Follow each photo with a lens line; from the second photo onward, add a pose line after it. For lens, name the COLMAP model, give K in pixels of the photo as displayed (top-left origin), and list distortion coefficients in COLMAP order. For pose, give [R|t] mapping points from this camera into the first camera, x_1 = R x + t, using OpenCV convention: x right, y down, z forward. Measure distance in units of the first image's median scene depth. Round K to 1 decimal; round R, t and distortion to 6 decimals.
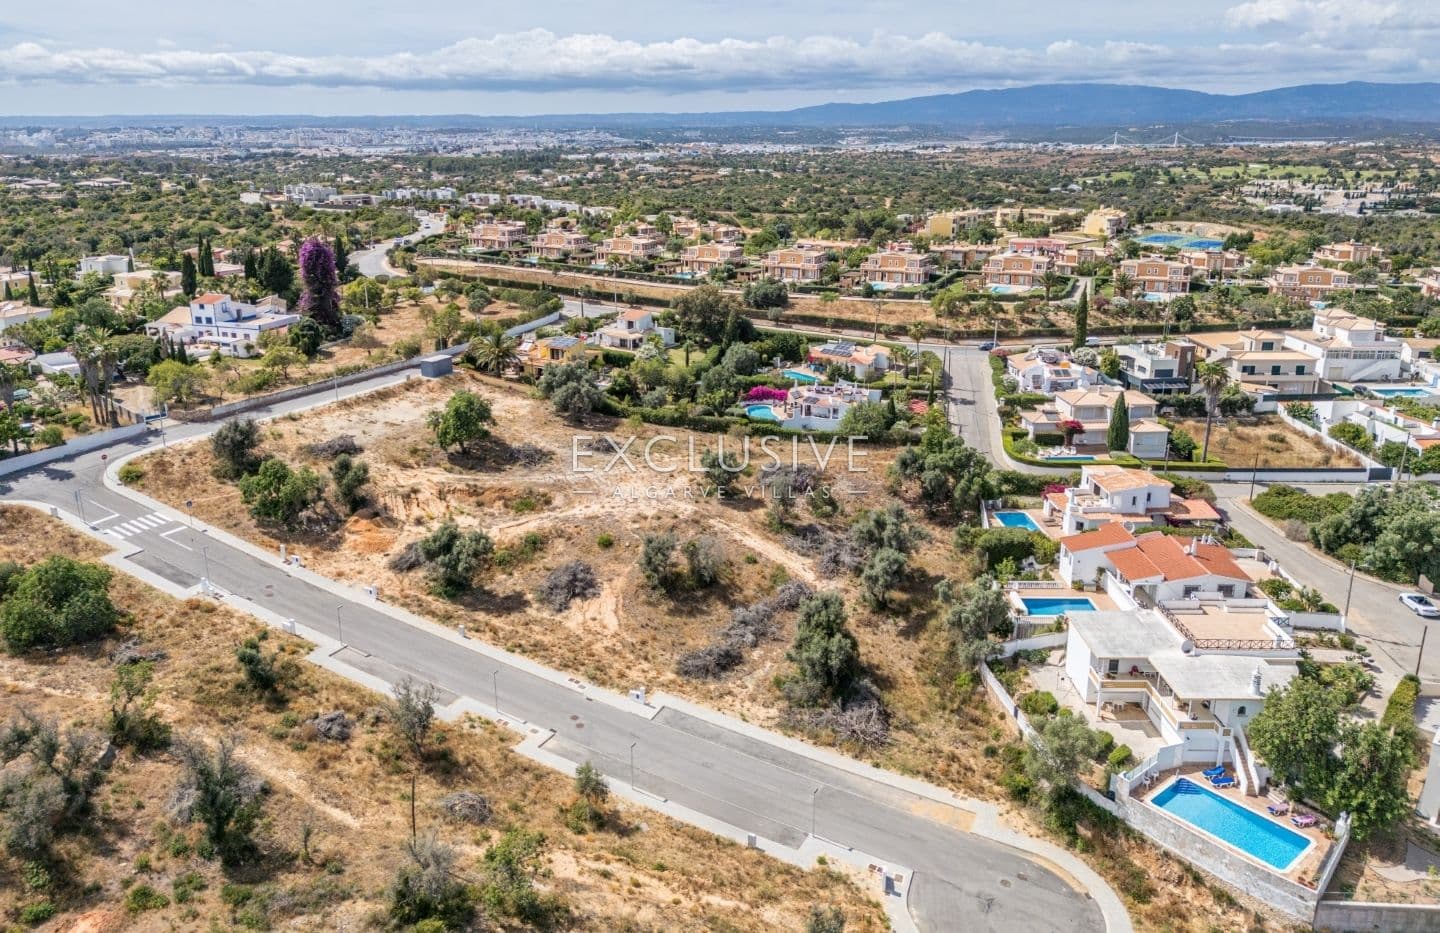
lens RADIAL K [[1004.5, 0, 720.0], [0, 1004.5, 466.5], [0, 0, 1]] dist [0.065455, -0.062745]
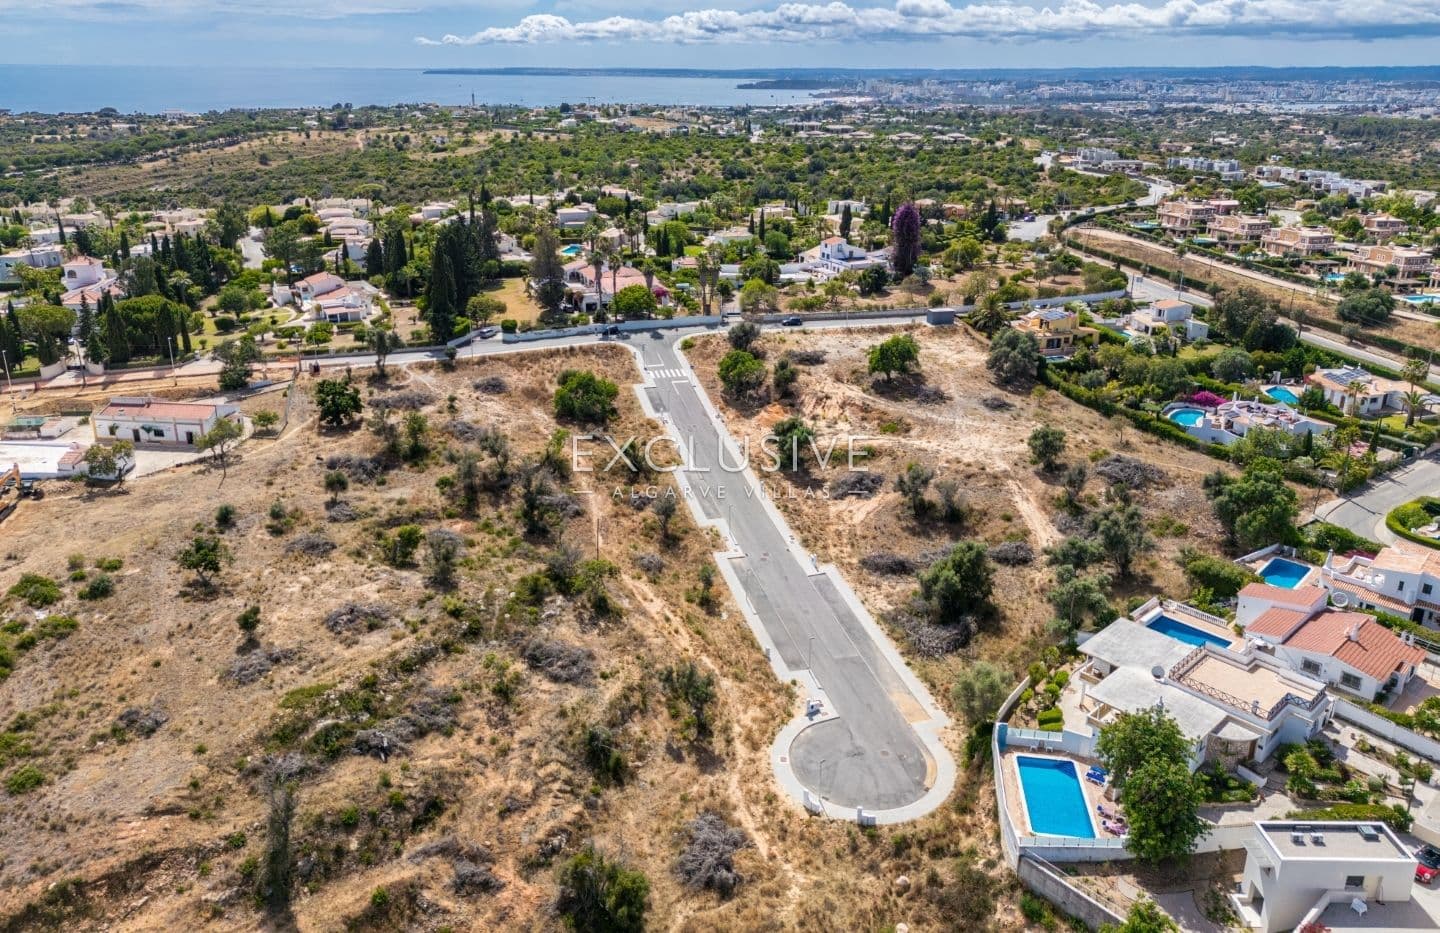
lens RADIAL K [[1004.5, 0, 720.0], [0, 1004.5, 466.5], [0, 0, 1]] dist [0.065455, -0.062745]
pose [[0.678303, 0.276199, -0.680896, 0.537253], [-0.247491, 0.958396, 0.142217, -0.042391], [0.691848, 0.072049, 0.718439, -0.057374]]
